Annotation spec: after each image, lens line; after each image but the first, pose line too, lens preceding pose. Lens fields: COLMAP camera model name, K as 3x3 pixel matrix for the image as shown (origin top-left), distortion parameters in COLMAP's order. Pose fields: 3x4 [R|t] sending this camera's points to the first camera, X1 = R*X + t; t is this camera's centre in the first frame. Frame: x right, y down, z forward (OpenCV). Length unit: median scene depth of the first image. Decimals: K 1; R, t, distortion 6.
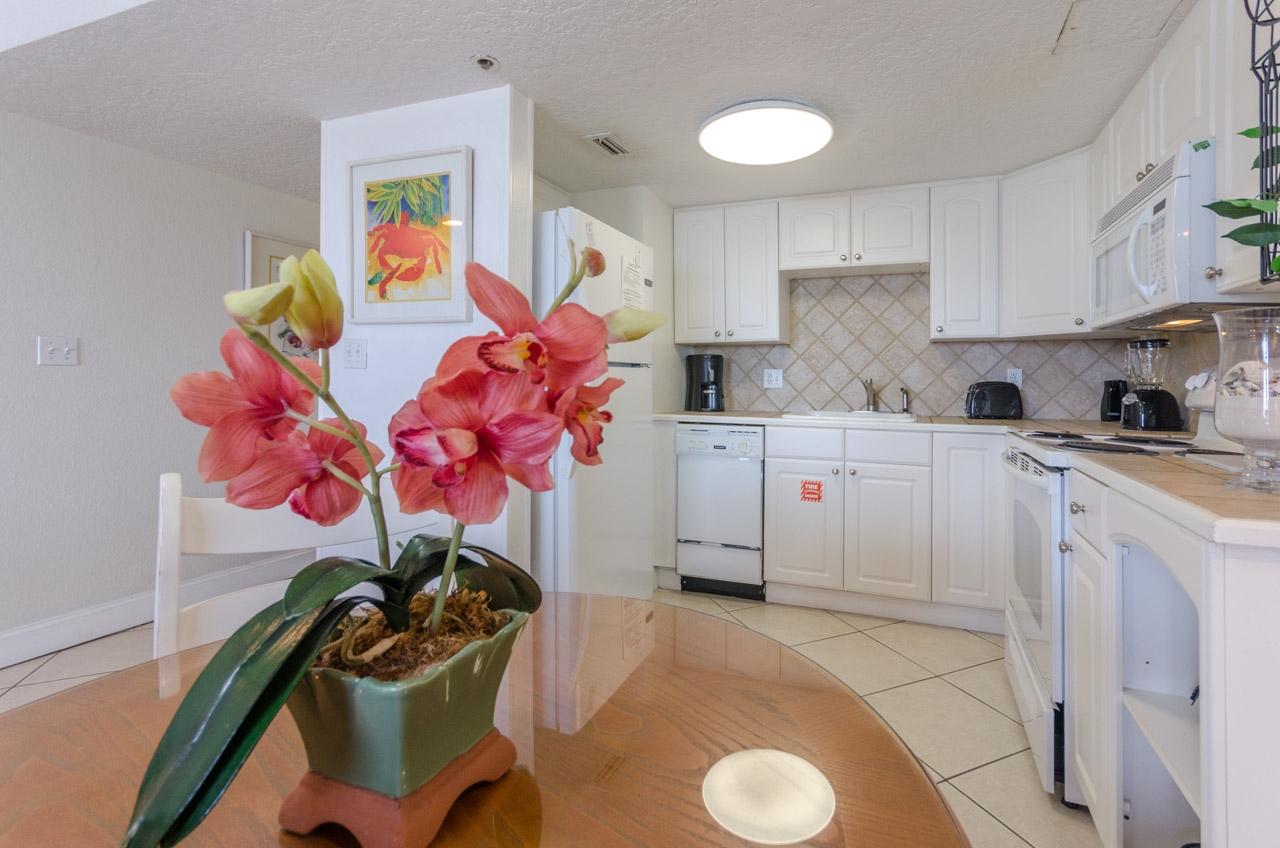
lens RADIAL K [[590.2, 0, 696.9], [0, 590.2, 375.5], [0, 0, 1]] dist [-0.000067, 0.000012]
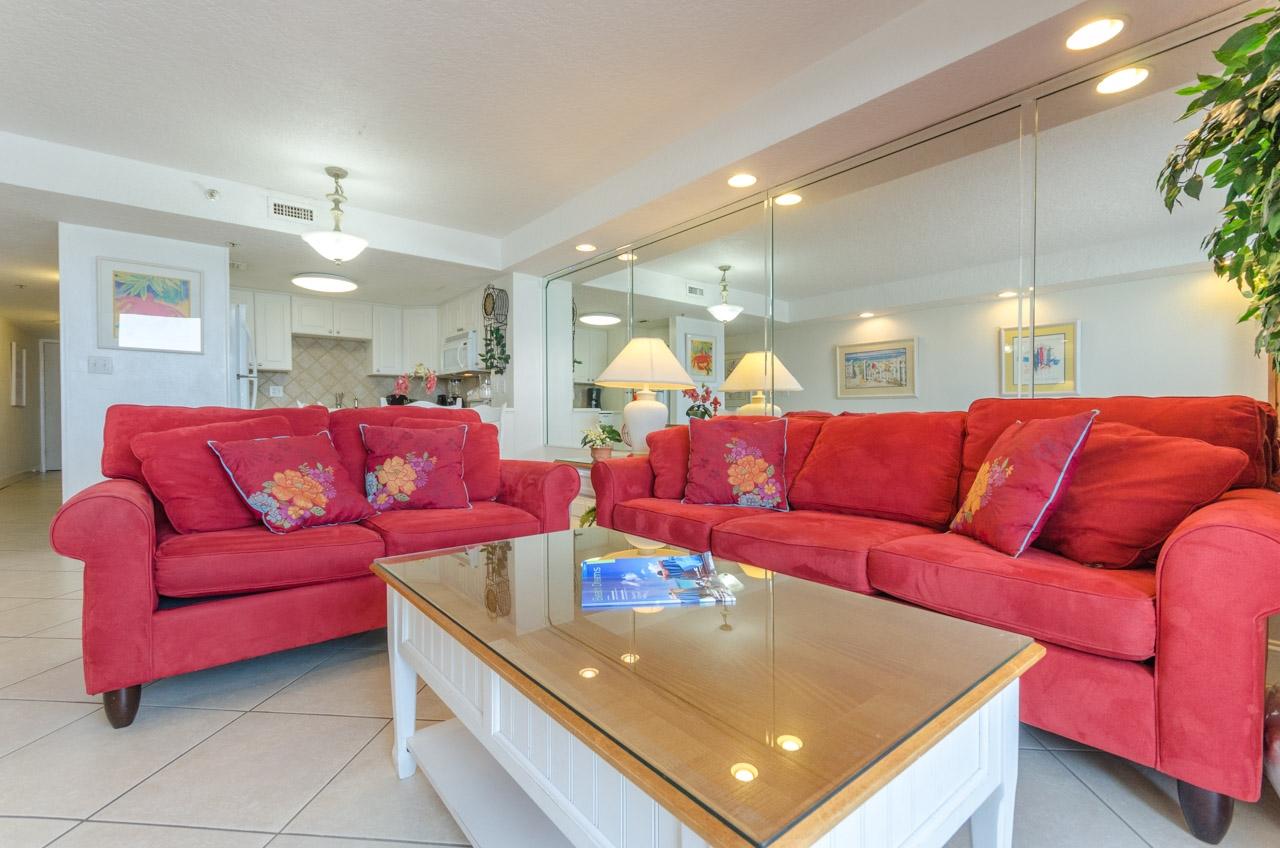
lens RADIAL K [[572.5, 0, 640.4], [0, 572.5, 426.5], [0, 0, 1]] dist [0.000556, 0.000241]
pose [[0.508432, -0.021991, 0.860821, -0.883677], [-0.003632, 0.999610, 0.027683, 0.066044], [-0.861094, -0.017202, 0.508154, -0.894665]]
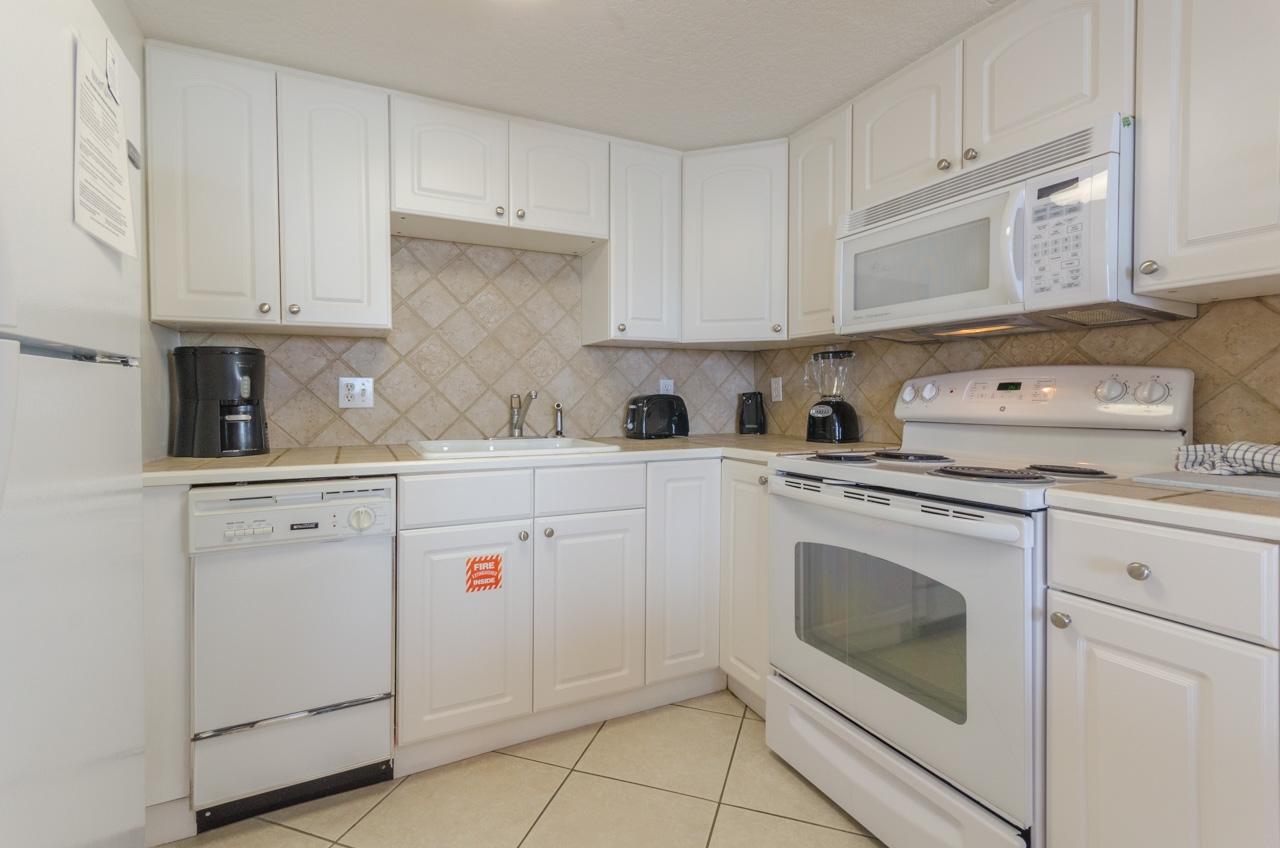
lens RADIAL K [[575.8, 0, 637.8], [0, 575.8, 398.0], [0, 0, 1]] dist [-0.000189, -0.000053]
pose [[0.682558, -0.011642, 0.730739, -0.121194], [0.000717, 0.999883, 0.015260, 0.002589], [-0.730831, -0.009891, 0.682487, 0.425714]]
